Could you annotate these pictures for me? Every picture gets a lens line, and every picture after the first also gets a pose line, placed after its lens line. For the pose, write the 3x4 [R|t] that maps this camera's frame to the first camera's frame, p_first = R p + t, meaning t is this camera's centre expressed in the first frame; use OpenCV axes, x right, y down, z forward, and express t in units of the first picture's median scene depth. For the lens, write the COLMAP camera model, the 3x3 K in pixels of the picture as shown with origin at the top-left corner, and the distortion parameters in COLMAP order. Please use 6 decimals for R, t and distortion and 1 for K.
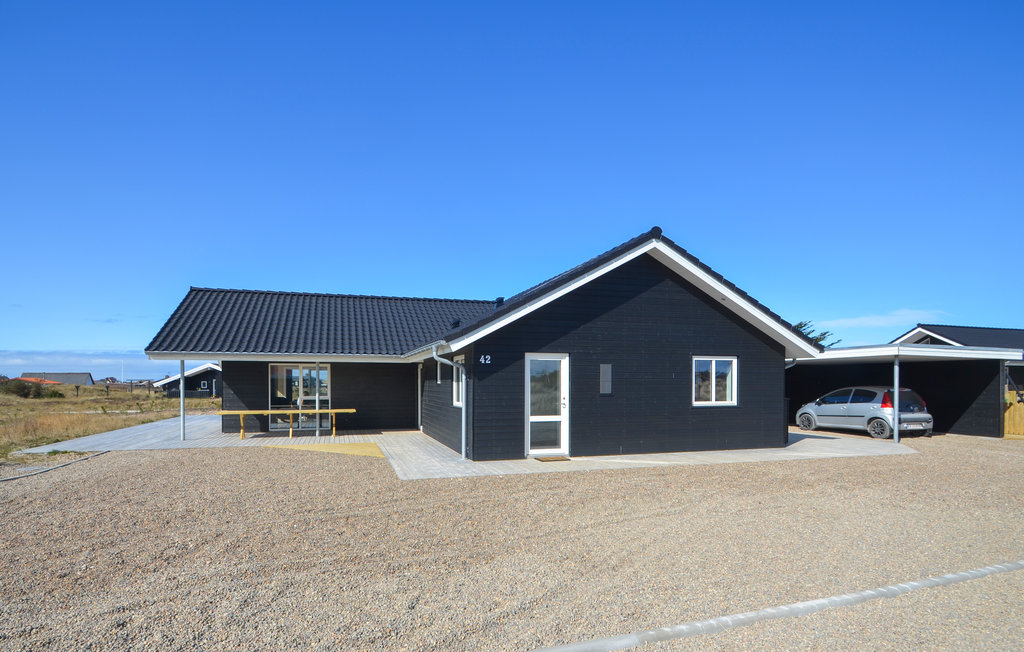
lens RADIAL K [[510.7, 0, 509.6], [0, 510.7, 384.4], [0, 0, 1]] dist [0.042976, 0.000049]
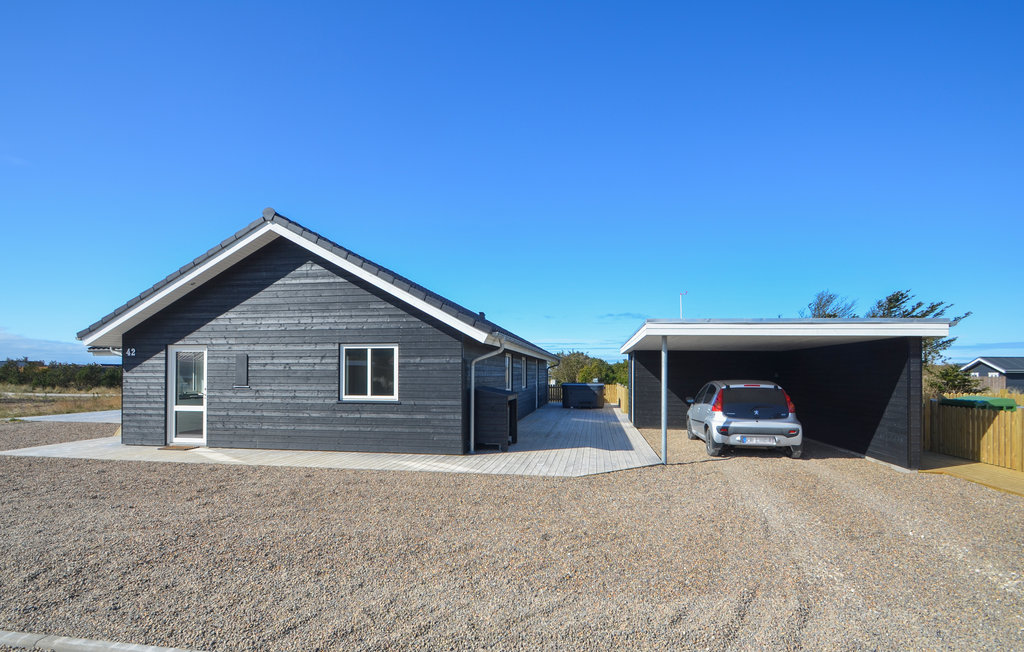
lens RADIAL K [[510.7, 0, 509.6], [0, 510.7, 384.4], [0, 0, 1]] dist [0.042976, 0.000049]
pose [[0.885841, 0.006352, -0.463946, 0.924668], [-0.005836, 0.999980, 0.002547, 0.009465], [0.463952, 0.000451, 0.885860, 0.304866]]
